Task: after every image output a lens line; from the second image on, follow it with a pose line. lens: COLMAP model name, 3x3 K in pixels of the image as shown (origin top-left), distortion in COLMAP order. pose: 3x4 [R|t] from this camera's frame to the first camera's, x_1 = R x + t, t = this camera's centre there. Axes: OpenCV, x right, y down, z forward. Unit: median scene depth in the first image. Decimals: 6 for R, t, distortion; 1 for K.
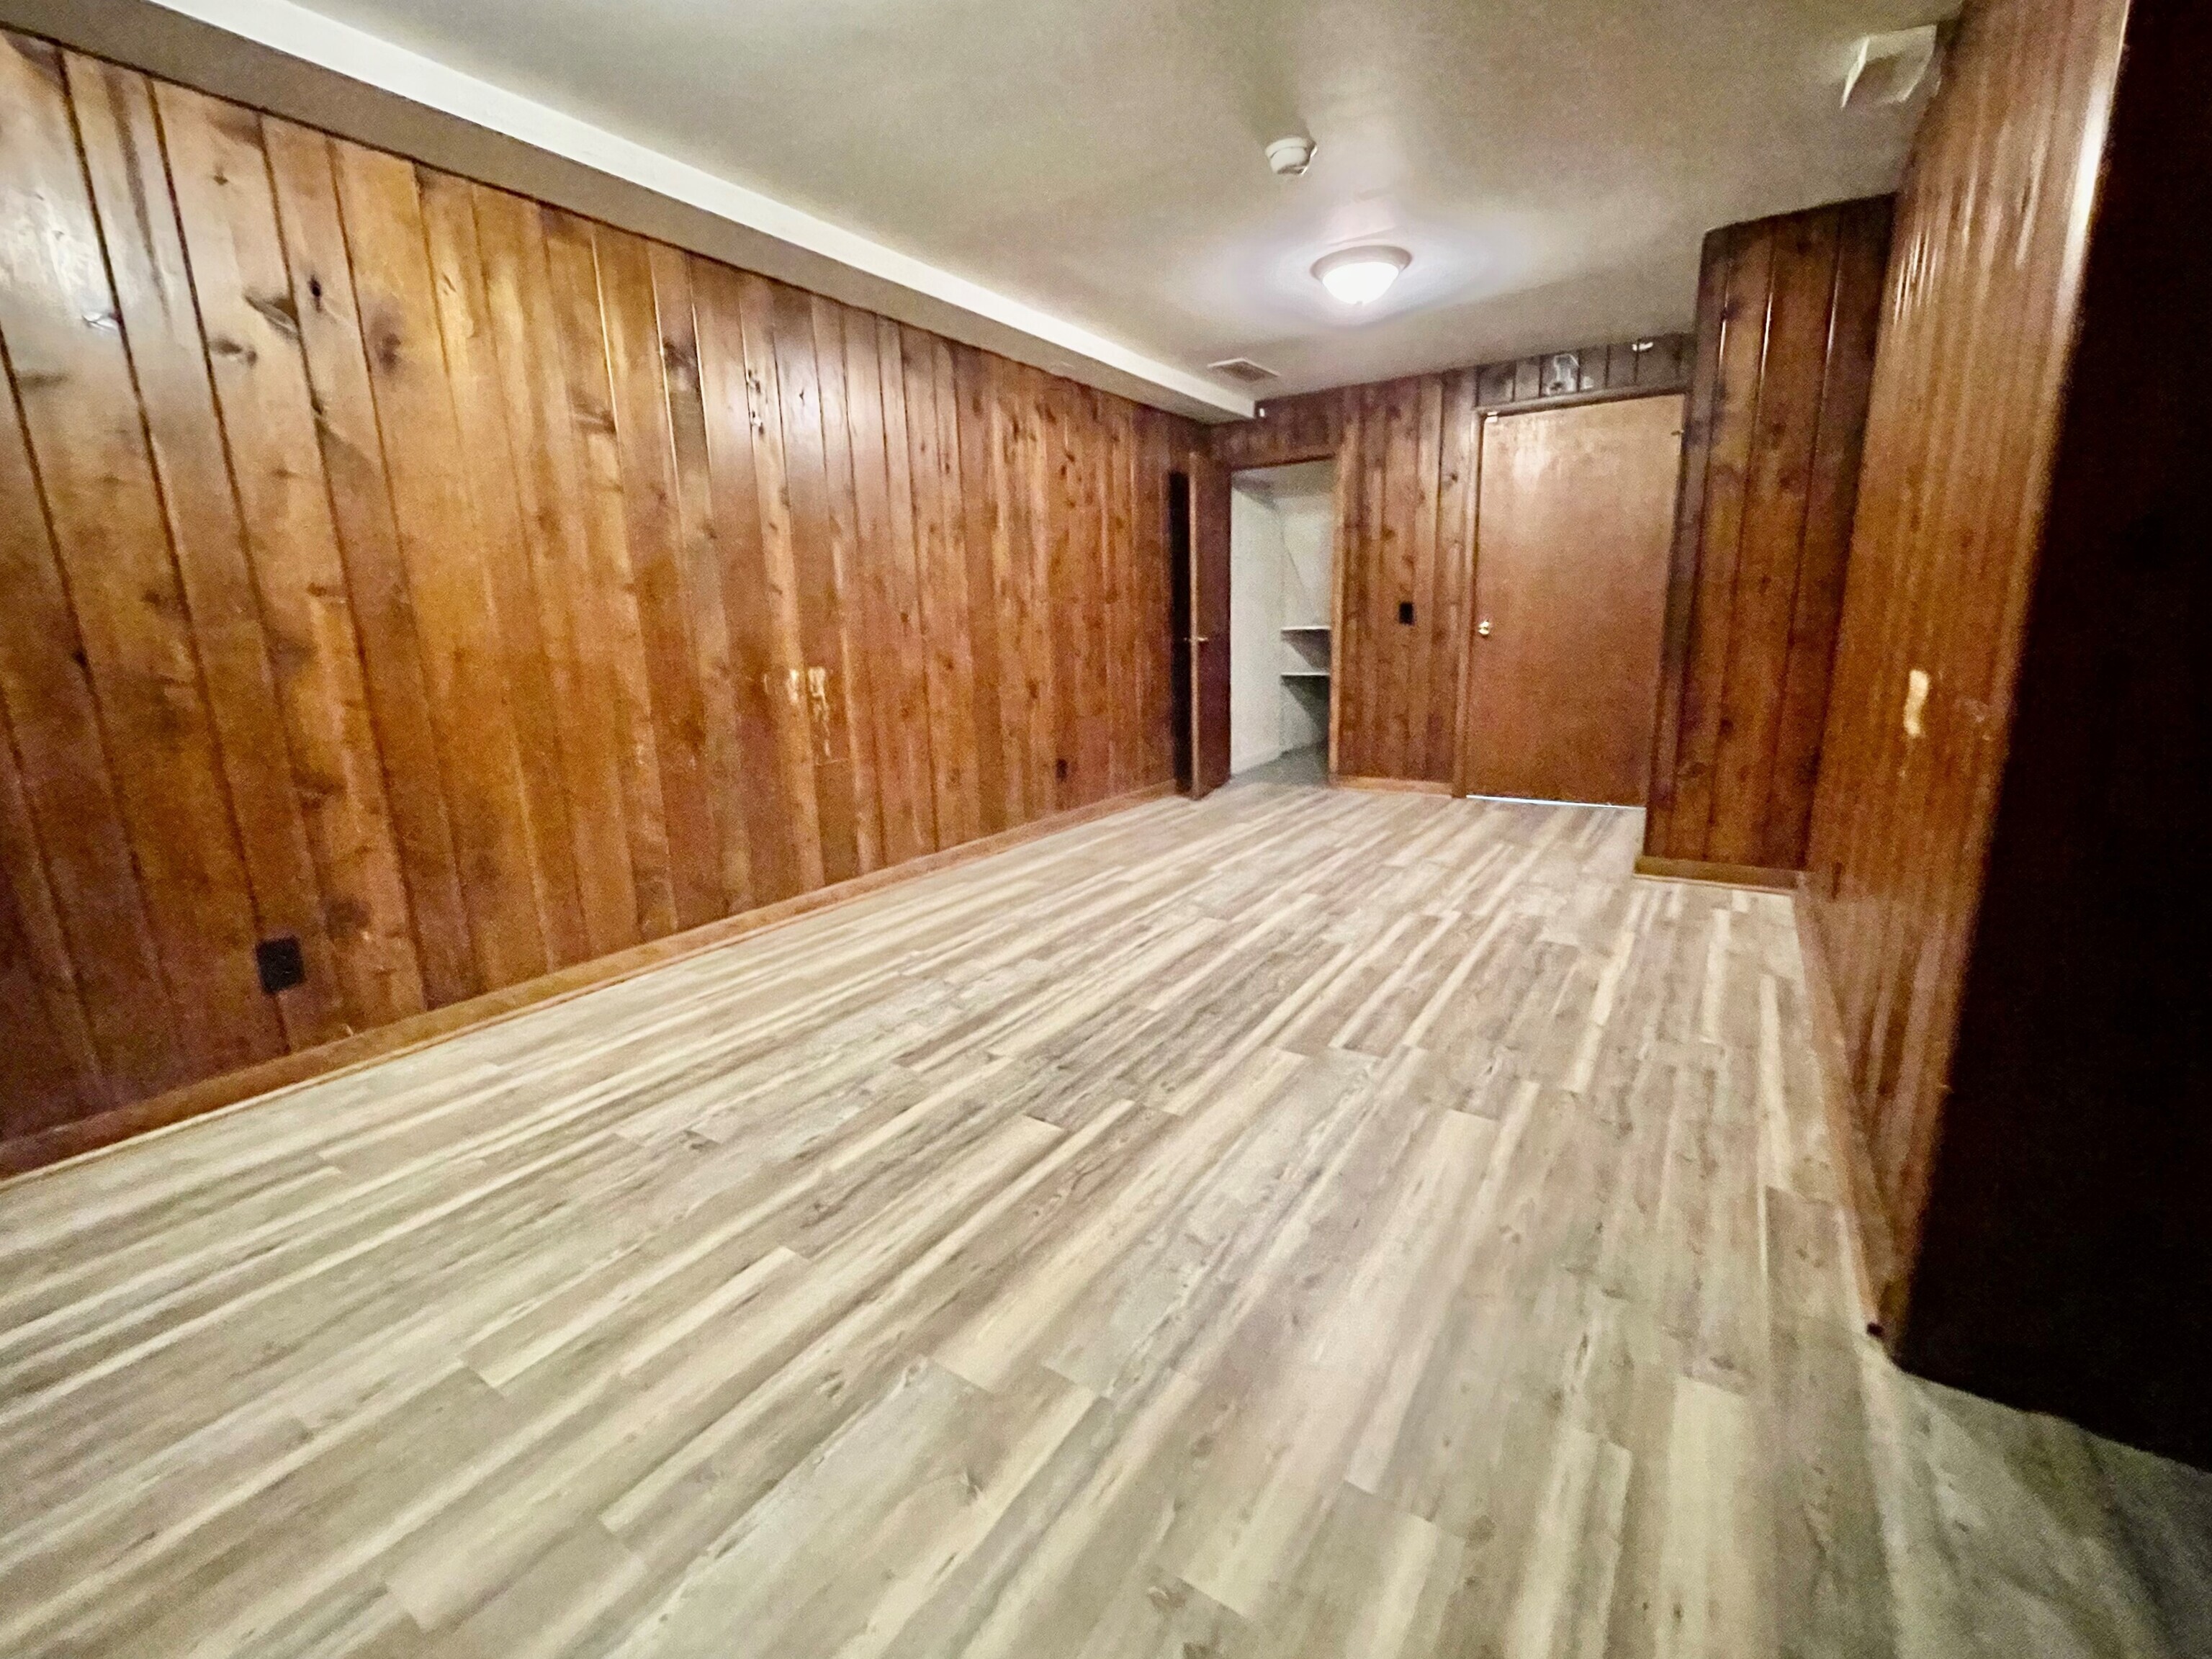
lens RADIAL K [[940.2, 0, 1106.0], [0, 940.2, 829.5], [0, 0, 1]] dist [-0.005301, -0.000243]
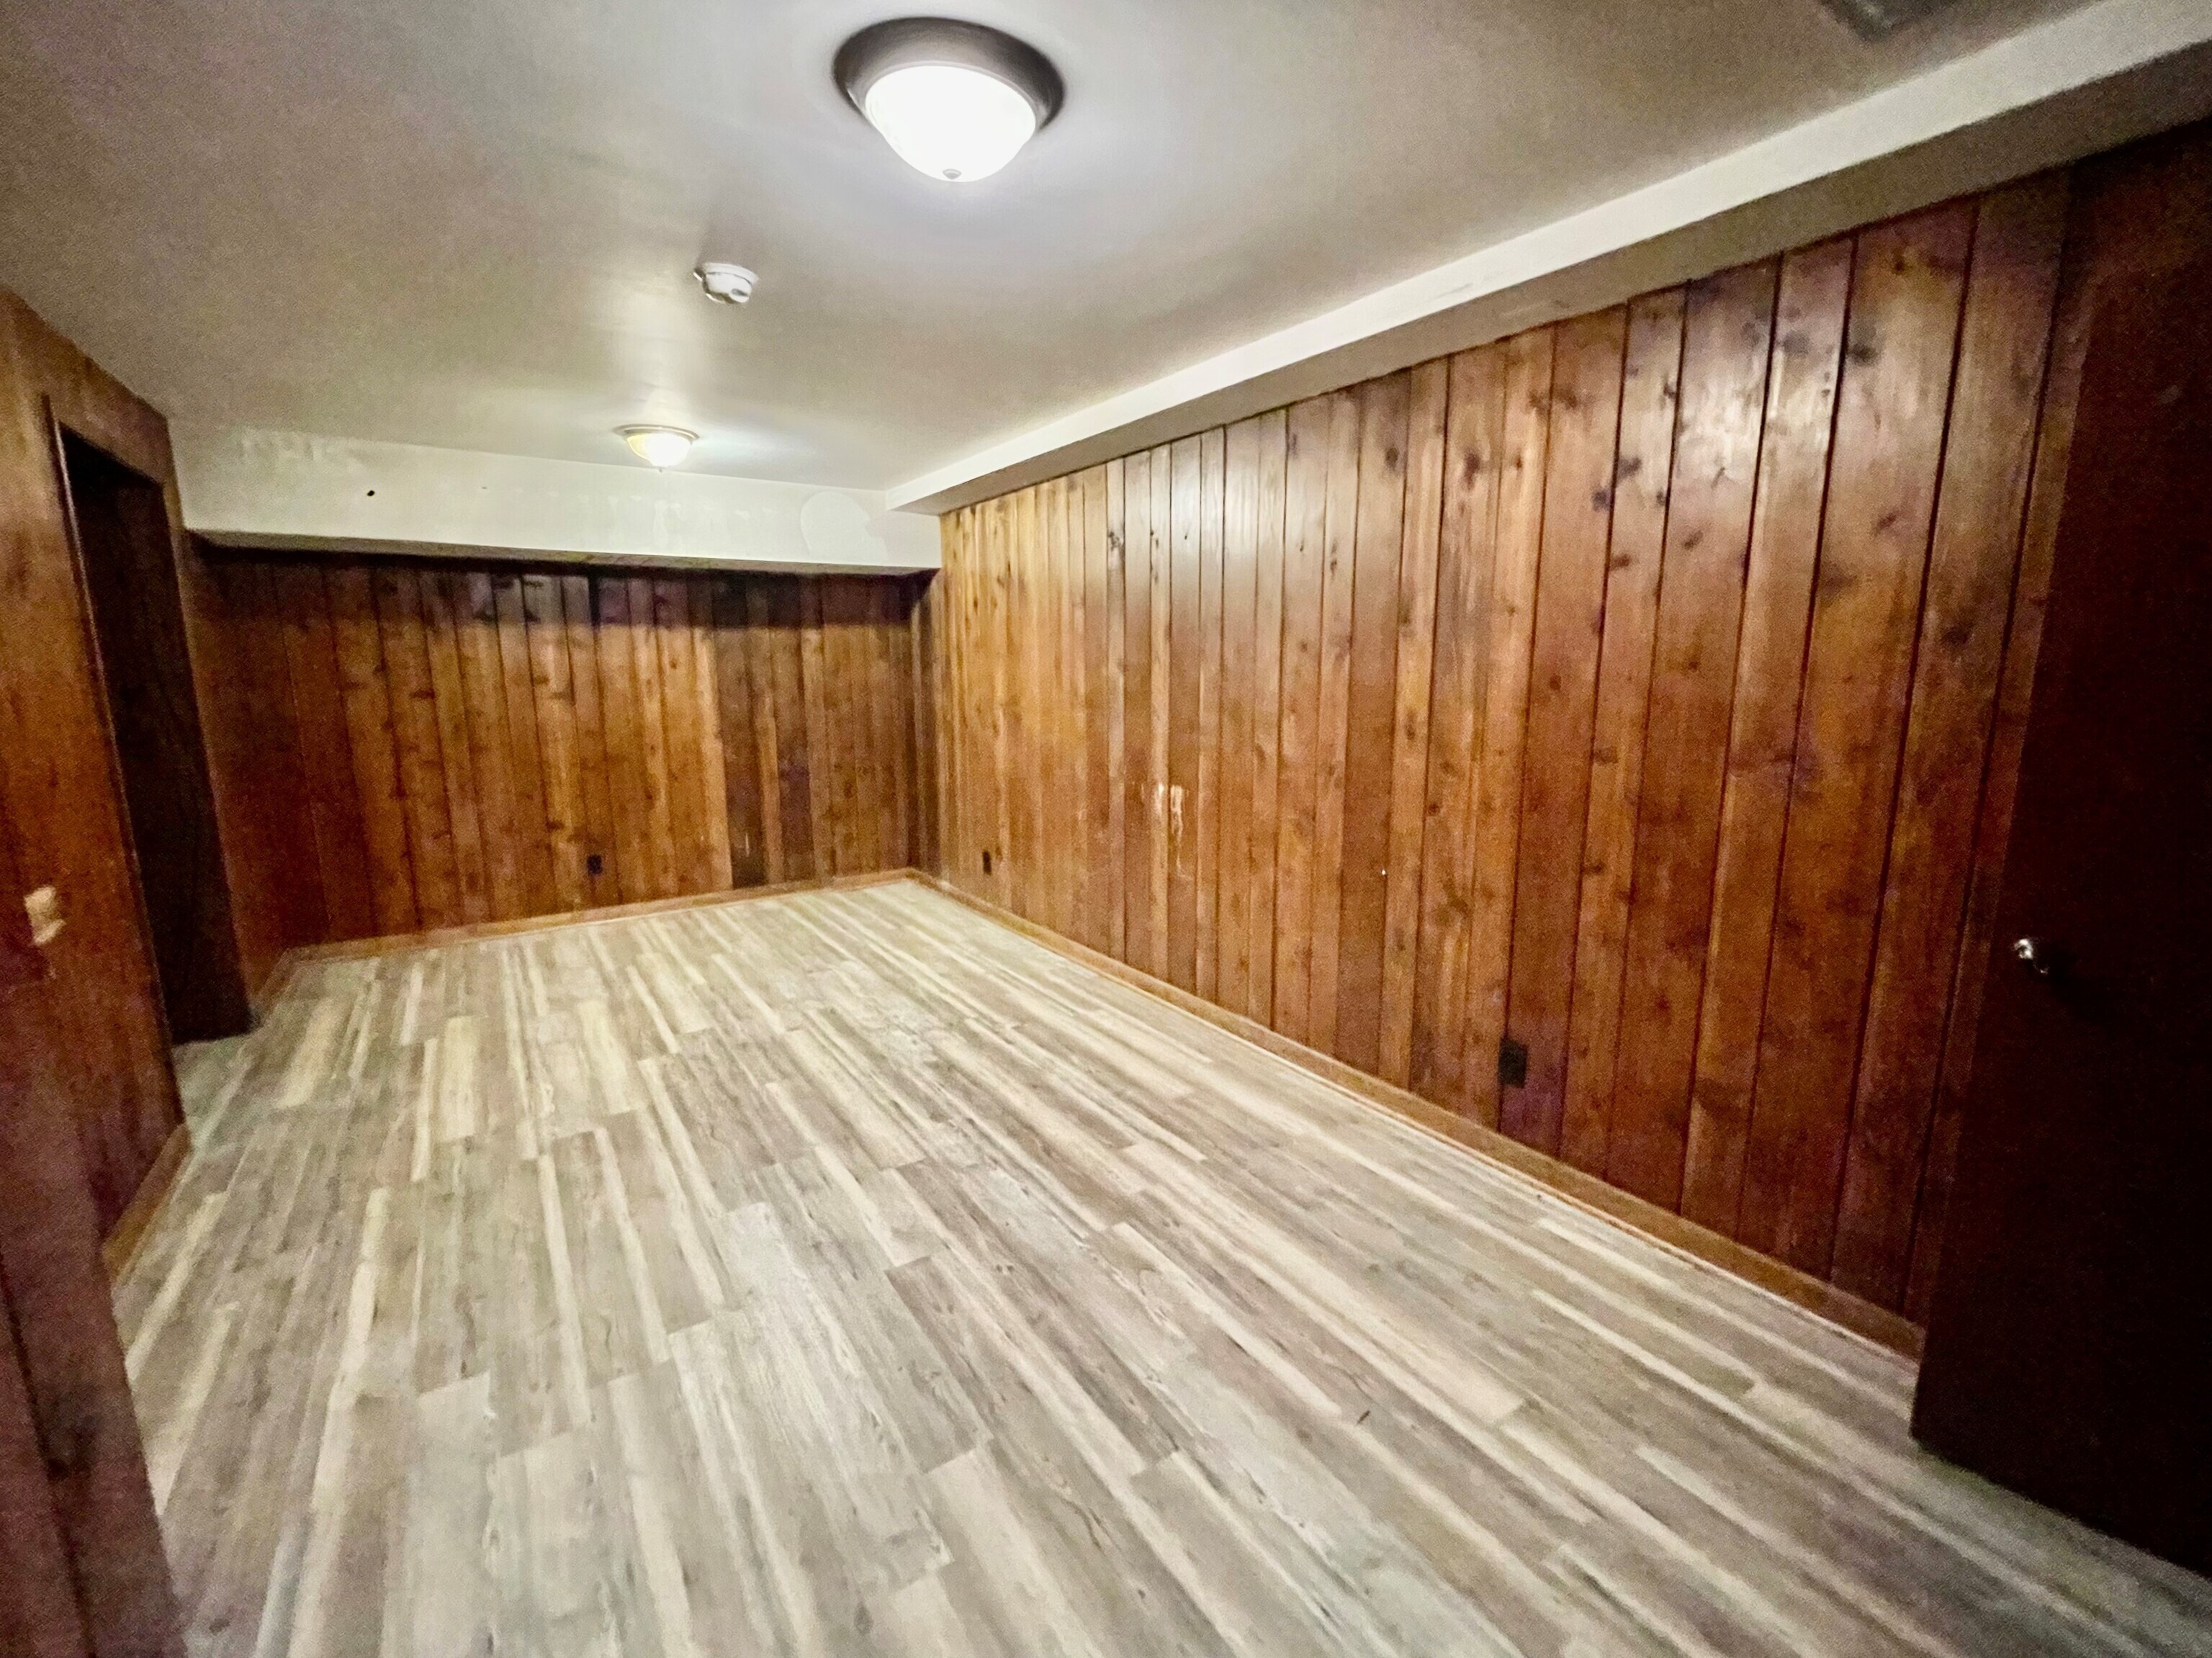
lens RADIAL K [[940.1, 0, 1106.0], [0, 940.1, 829.0], [0, 0, 1]] dist [-0.005301, -0.000243]
pose [[-0.385755, 0.192929, -0.902204, 0.788303], [-0.183792, 0.942221, 0.280070, -0.466050], [0.904109, 0.273856, -0.328008, 1.465752]]
